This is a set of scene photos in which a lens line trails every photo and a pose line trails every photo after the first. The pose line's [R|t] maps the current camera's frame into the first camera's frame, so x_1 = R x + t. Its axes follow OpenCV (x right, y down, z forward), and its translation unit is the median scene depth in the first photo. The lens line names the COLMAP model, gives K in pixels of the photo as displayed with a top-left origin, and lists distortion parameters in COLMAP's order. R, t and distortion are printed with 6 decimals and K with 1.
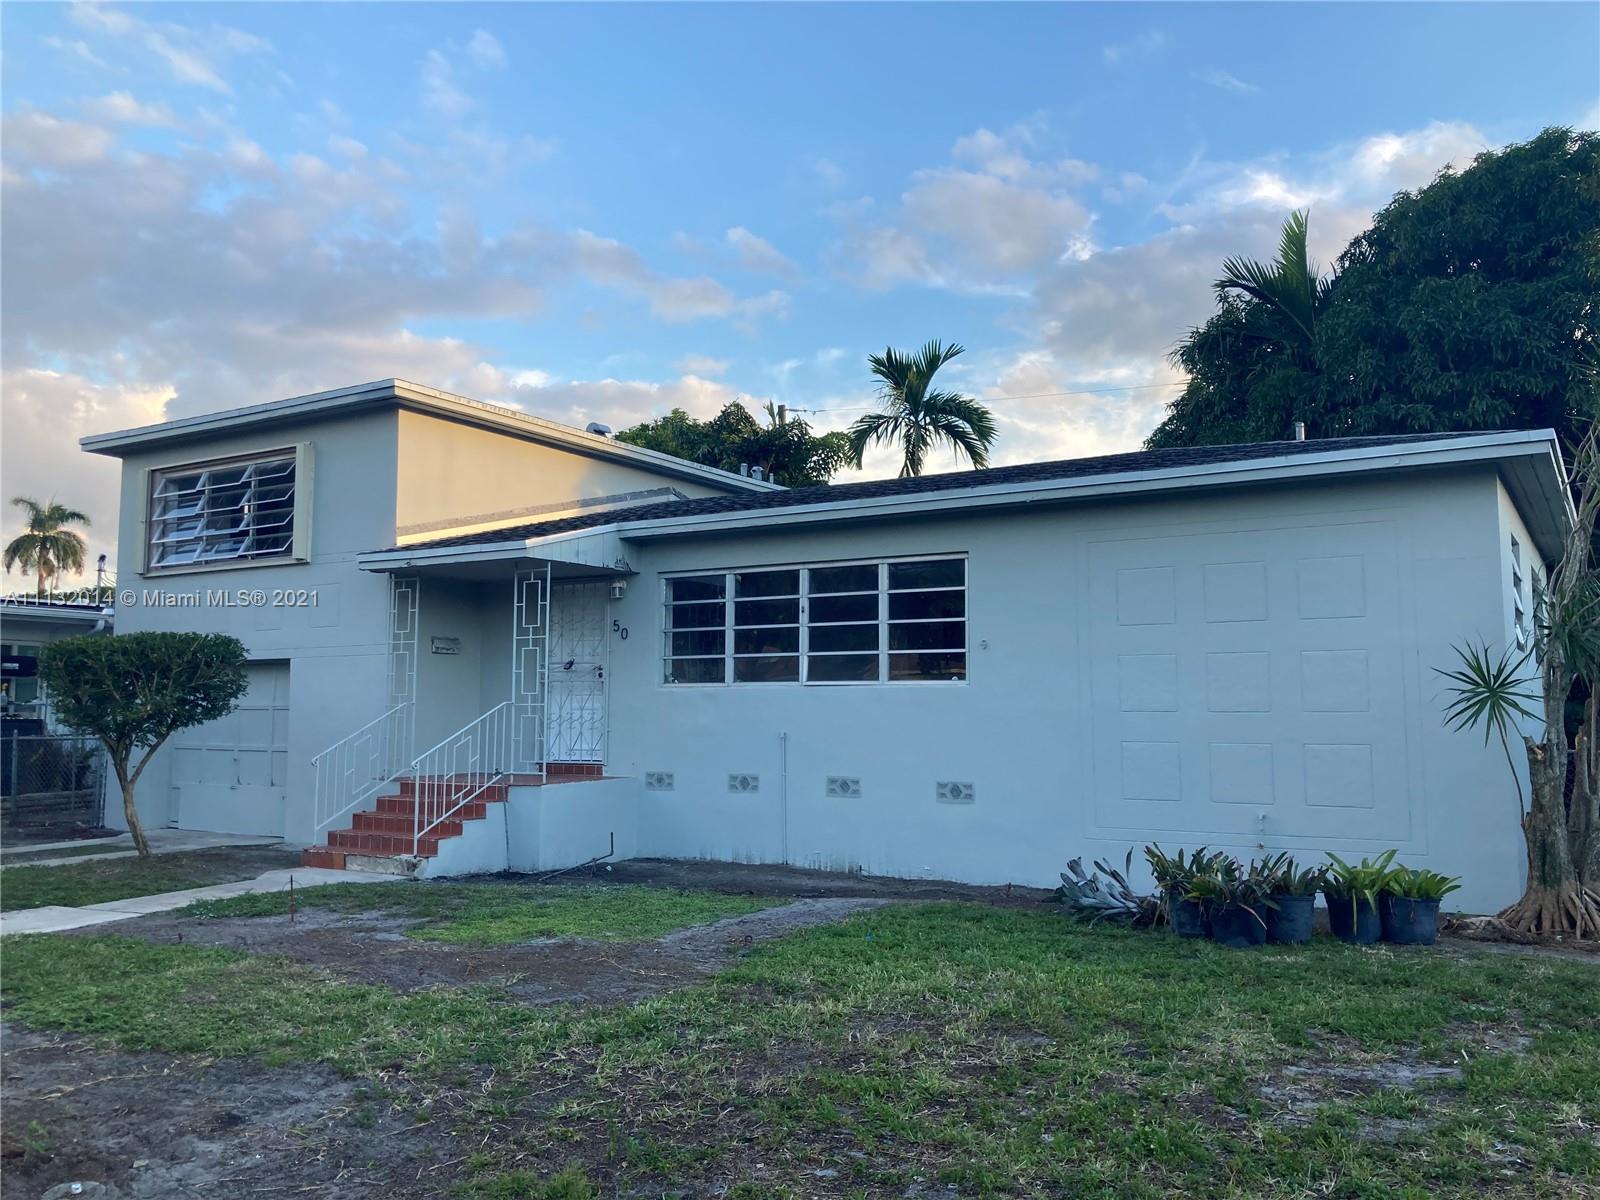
lens RADIAL K [[1317.6, 0, 800.9], [0, 1317.6, 588.4], [0, 0, 1]] dist [0.043752, -0.033409]
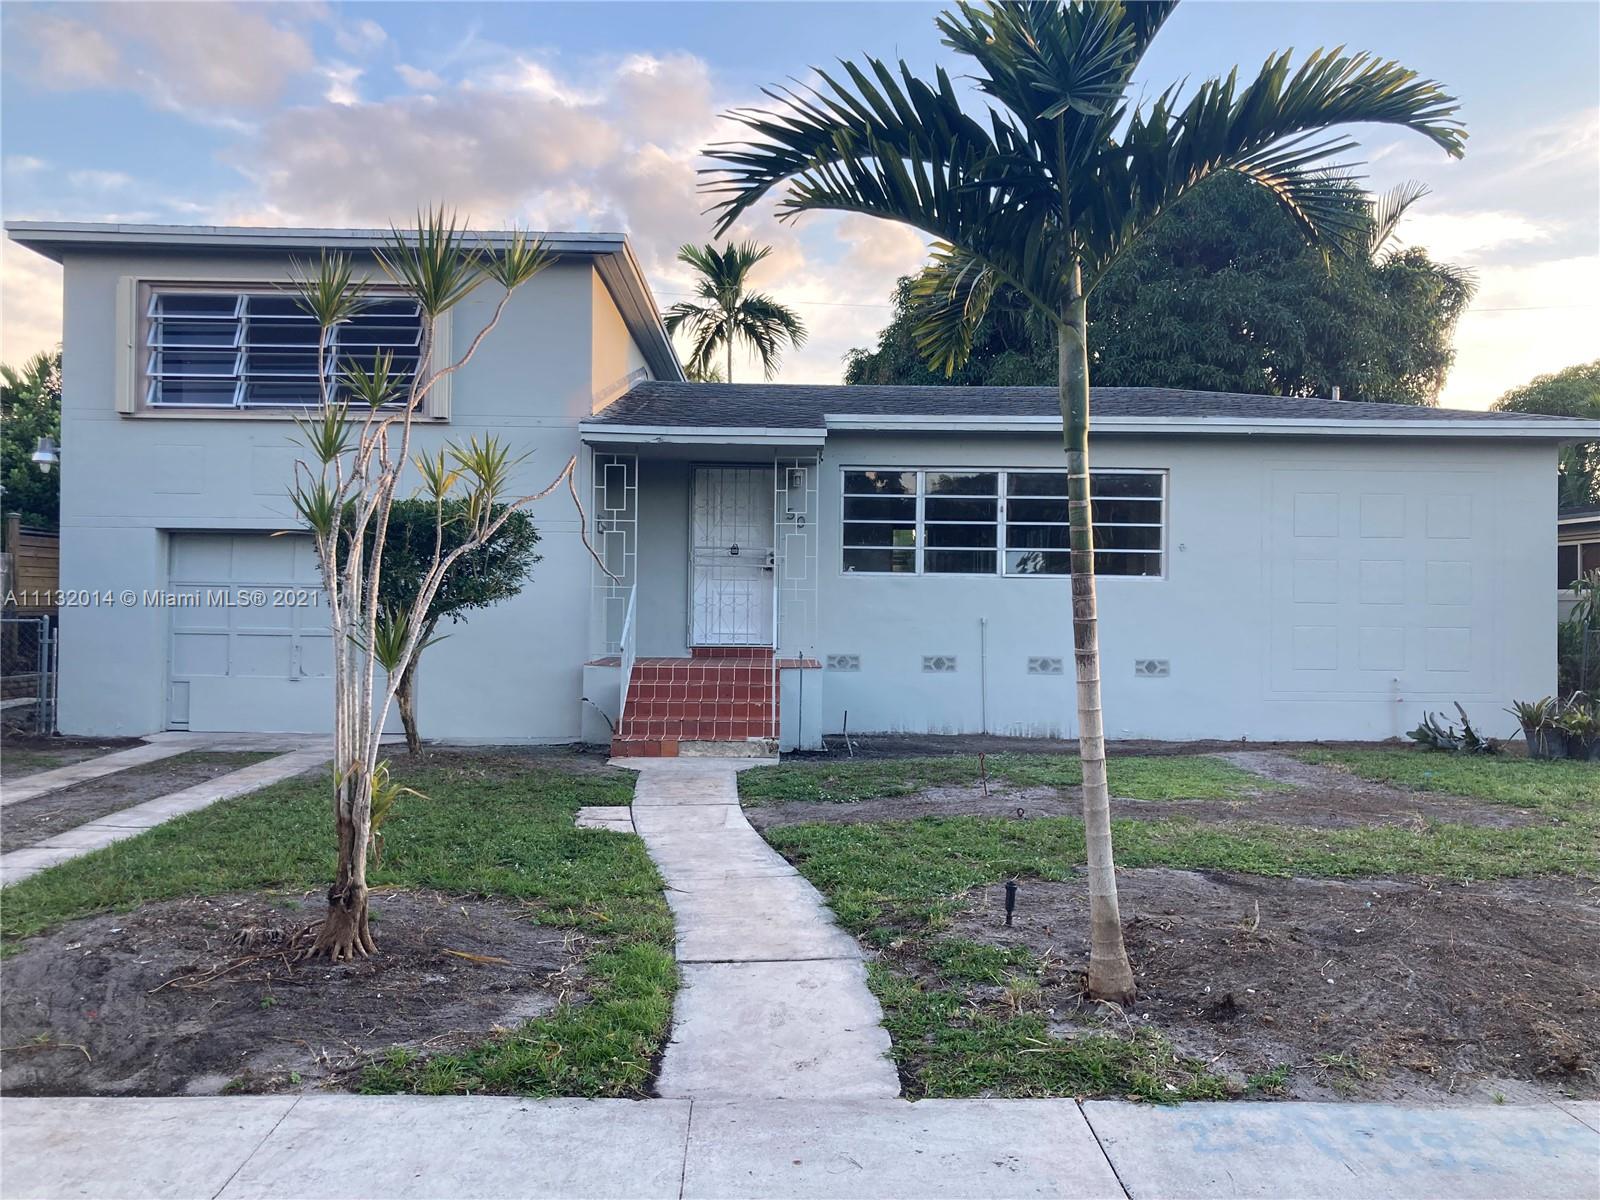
lens RADIAL K [[1317.6, 0, 799.6], [0, 1317.6, 609.4], [0, 0, 1]] dist [0.043752, -0.033409]
pose [[0.839131, 0.006330, 0.543892, -0.695615], [-0.062515, 0.994428, 0.084876, 0.015204], [-0.540325, -0.105224, 0.834852, 0.138315]]
